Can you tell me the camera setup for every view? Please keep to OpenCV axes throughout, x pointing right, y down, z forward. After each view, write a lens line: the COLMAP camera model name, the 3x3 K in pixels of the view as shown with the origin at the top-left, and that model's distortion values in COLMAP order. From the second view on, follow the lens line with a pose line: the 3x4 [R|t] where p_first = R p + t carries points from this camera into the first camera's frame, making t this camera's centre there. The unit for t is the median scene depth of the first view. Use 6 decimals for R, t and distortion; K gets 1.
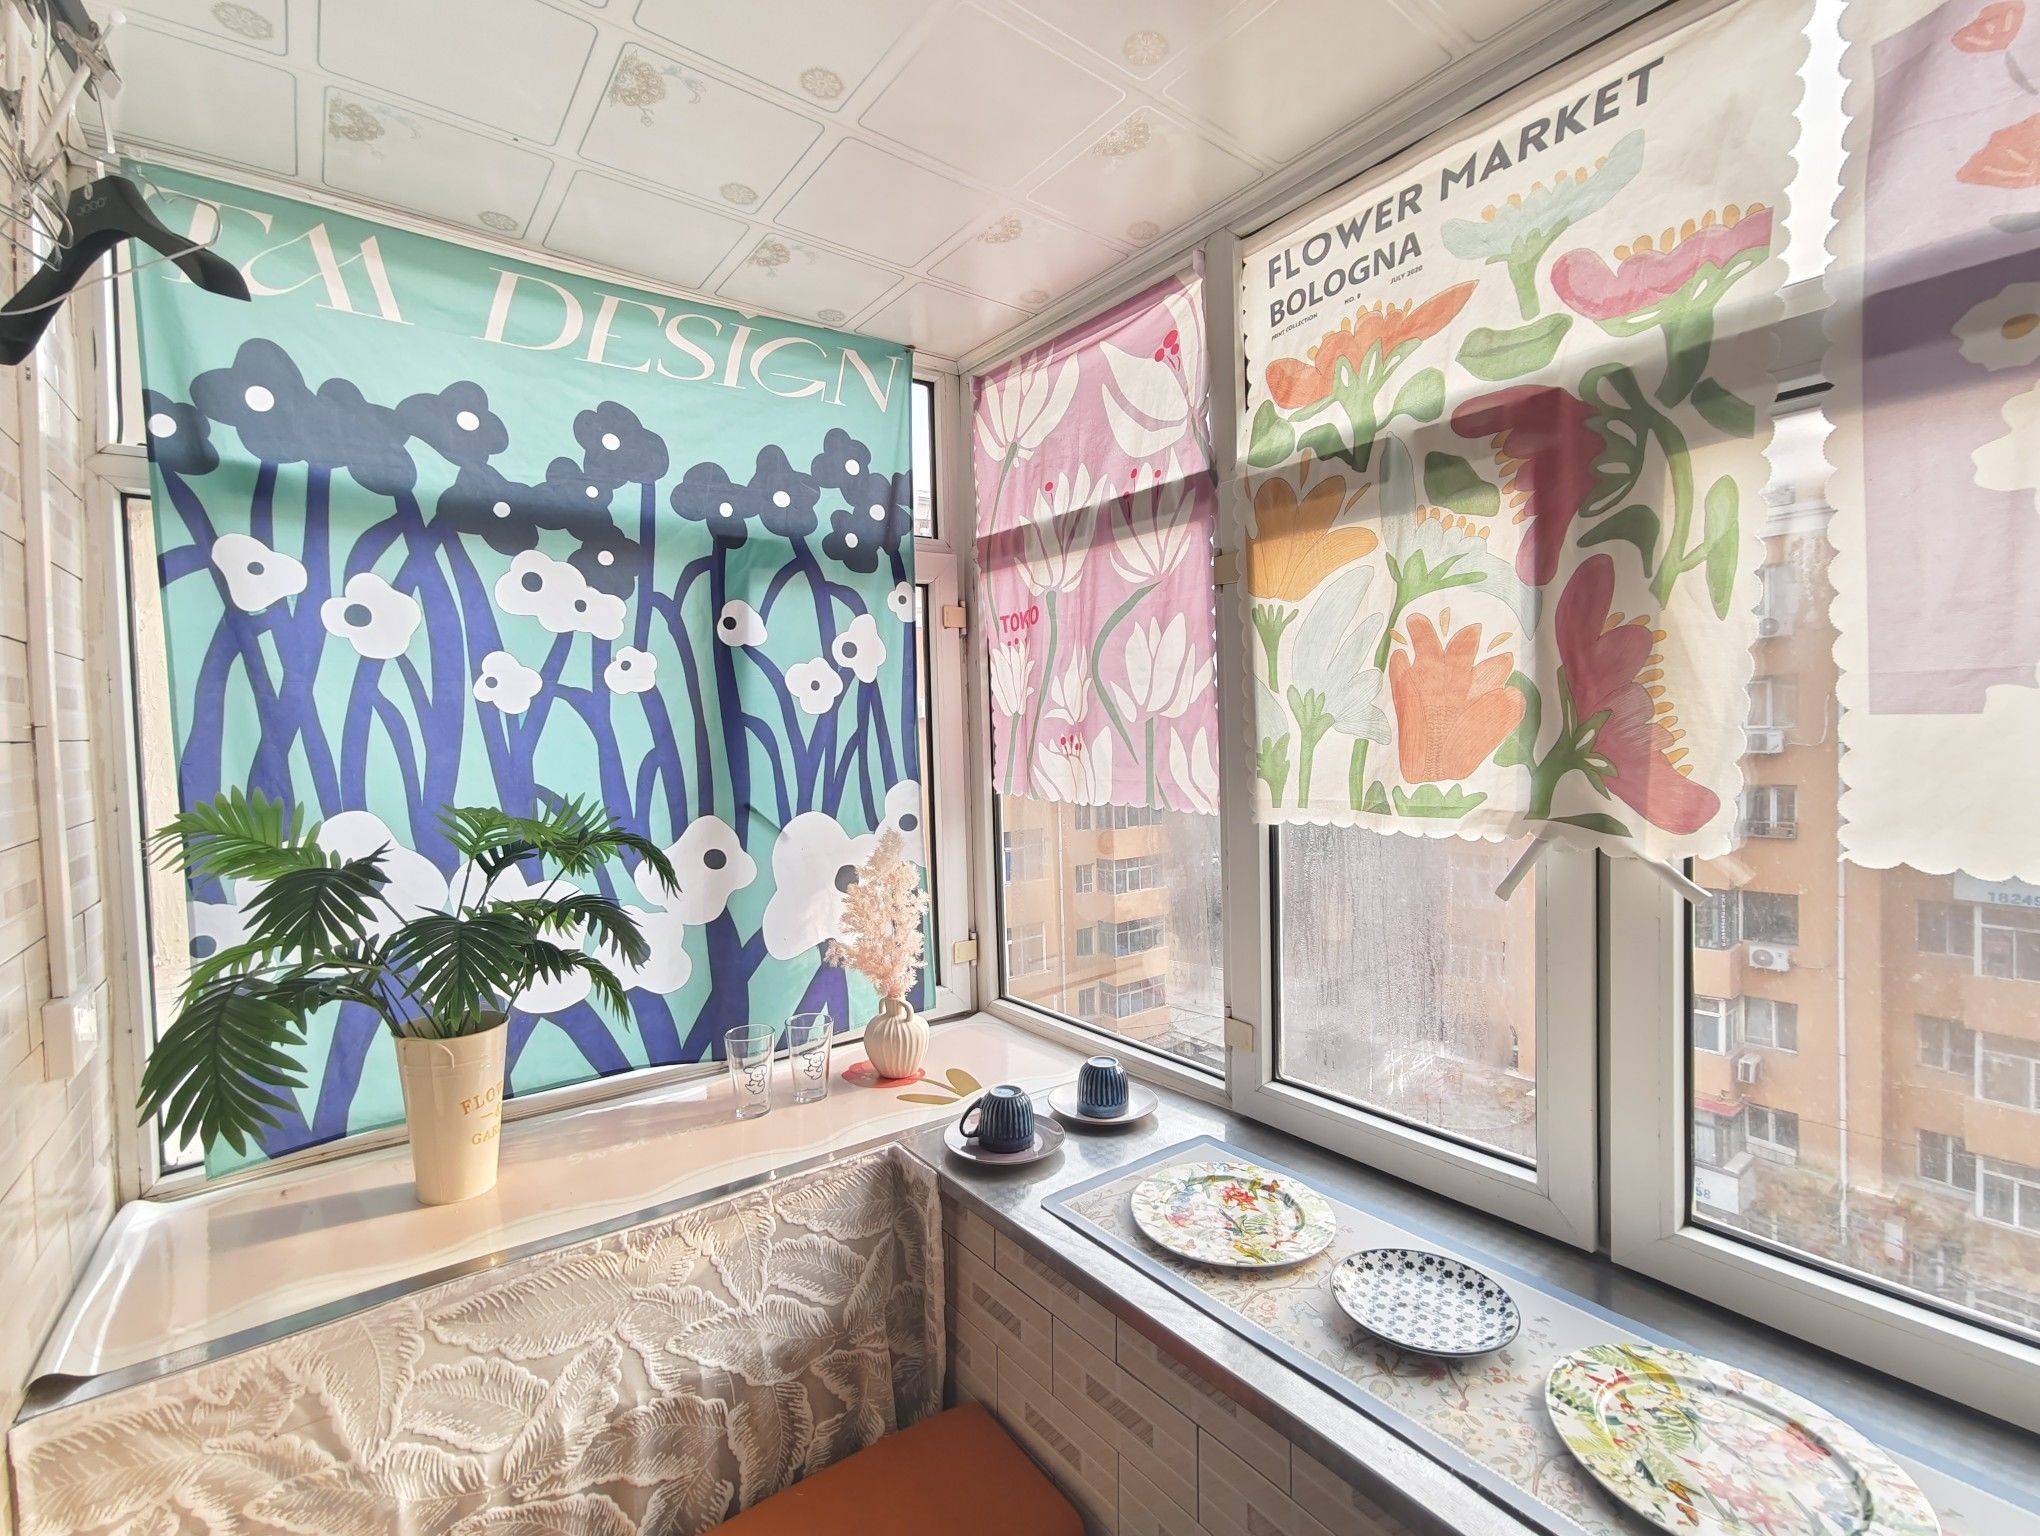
lens RADIAL K [[929.3, 0, 1003.8], [0, 929.3, 750.4], [0, 0, 1]] dist [-0.030253, 0.013651]
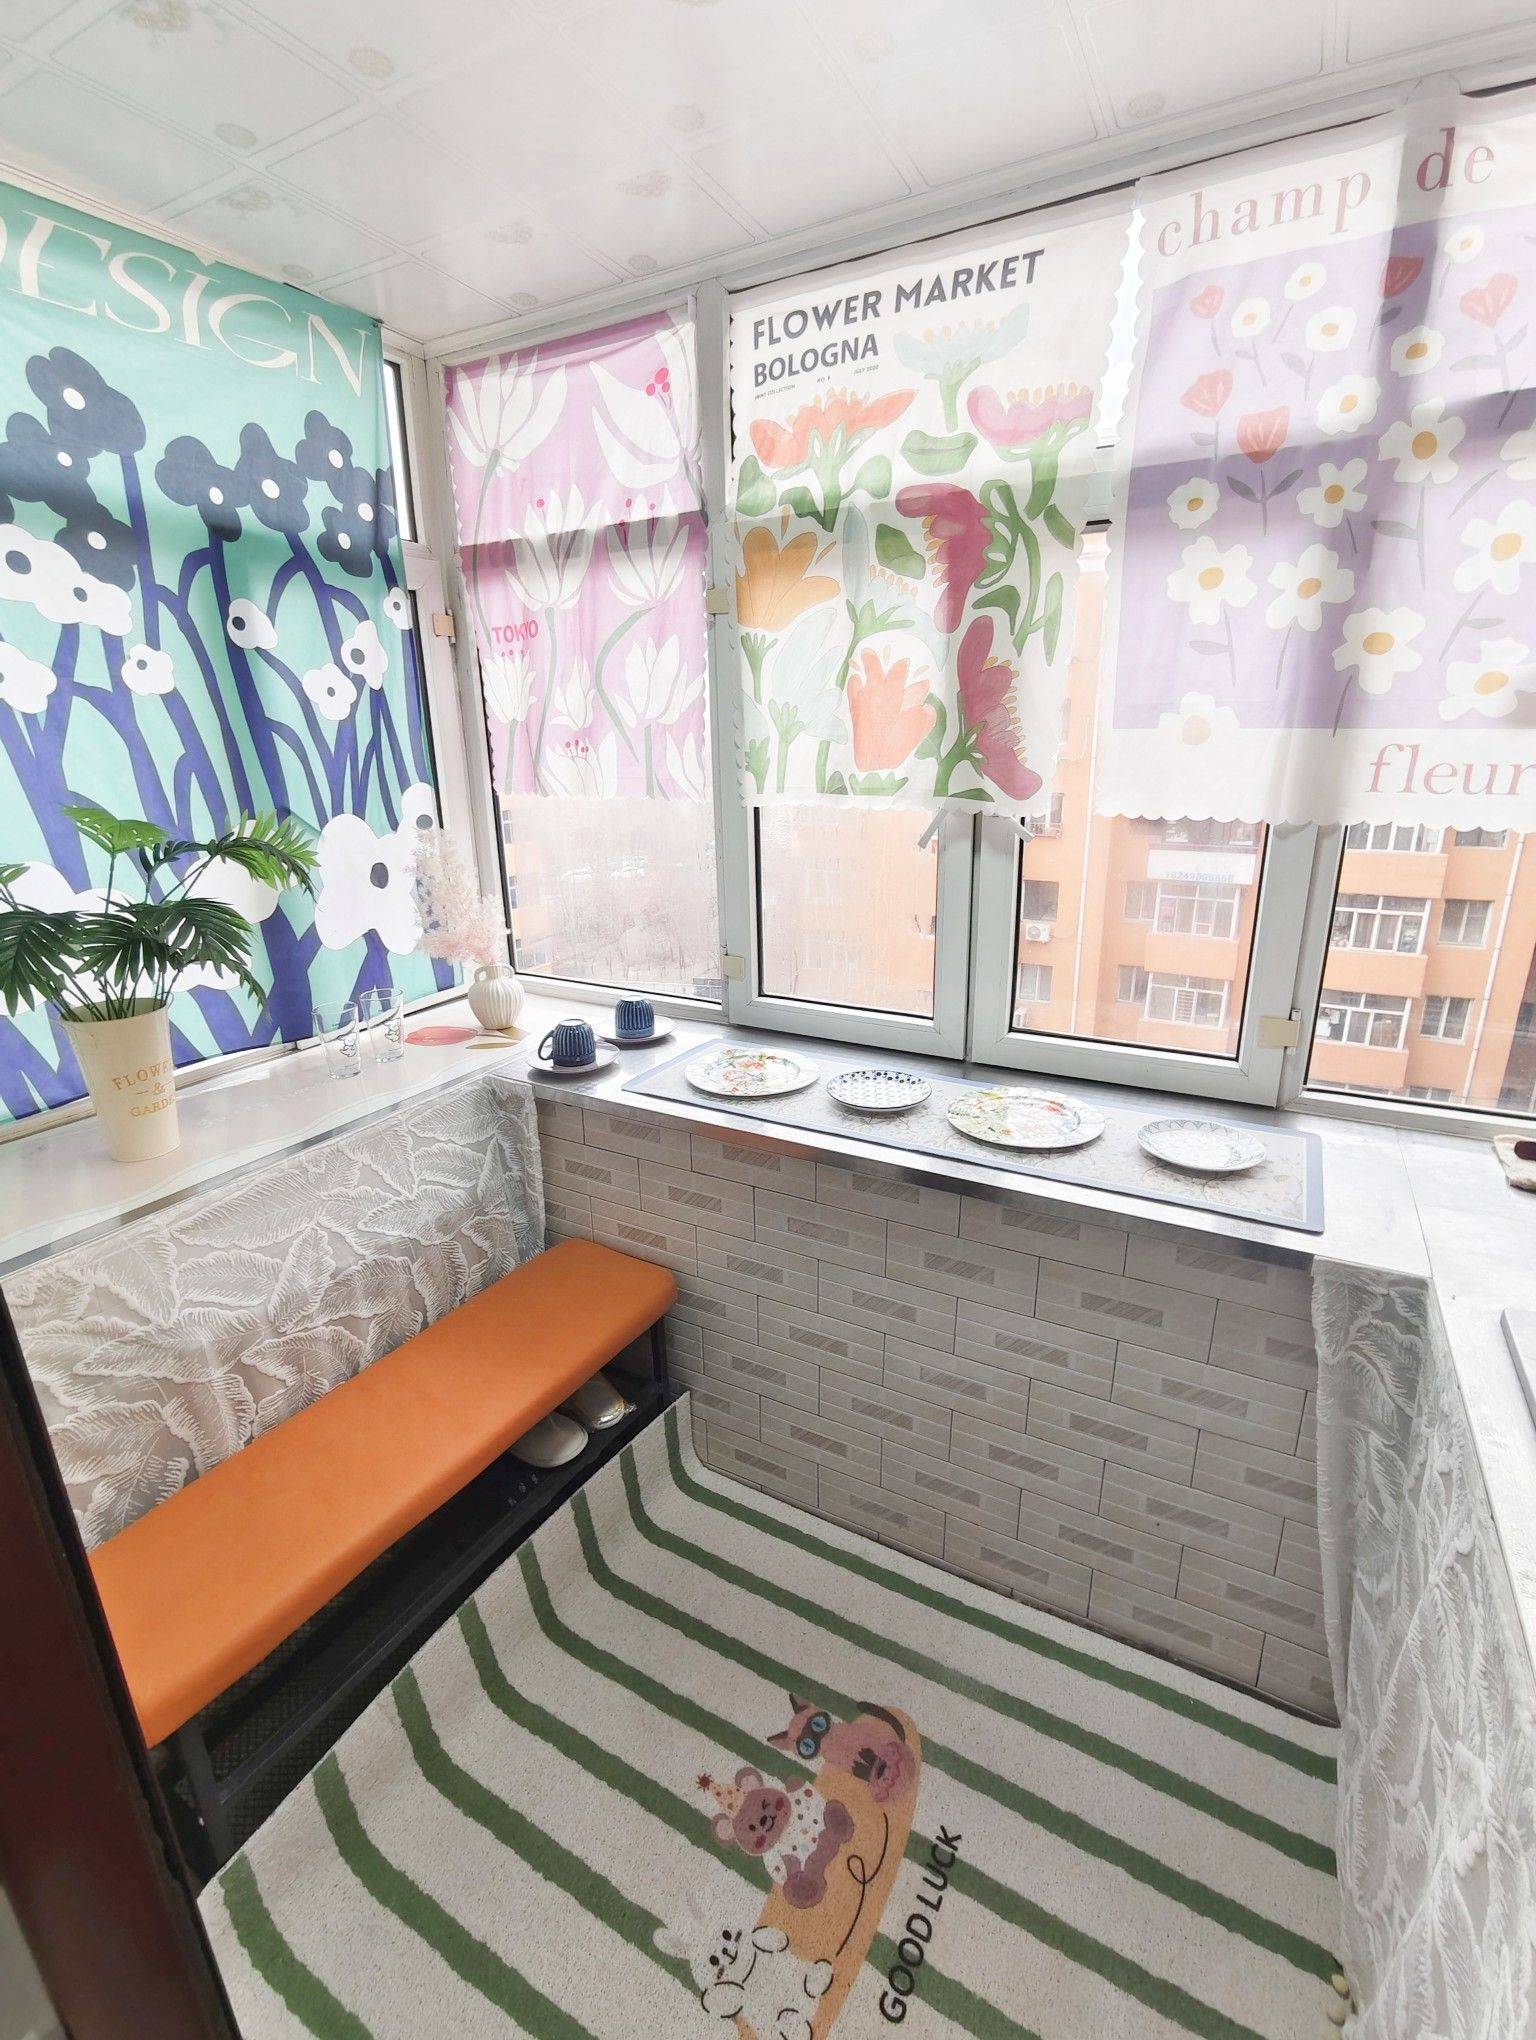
lens RADIAL K [[929.3, 0, 771.3], [0, 929.3, 1016.7], [0, 0, 1]] dist [-0.030253, 0.013651]
pose [[0.910031, -0.112488, 0.398986, -0.263318], [0.004034, 0.964836, 0.262821, 0.018029], [-0.414520, -0.237566, 0.878485, -0.257246]]
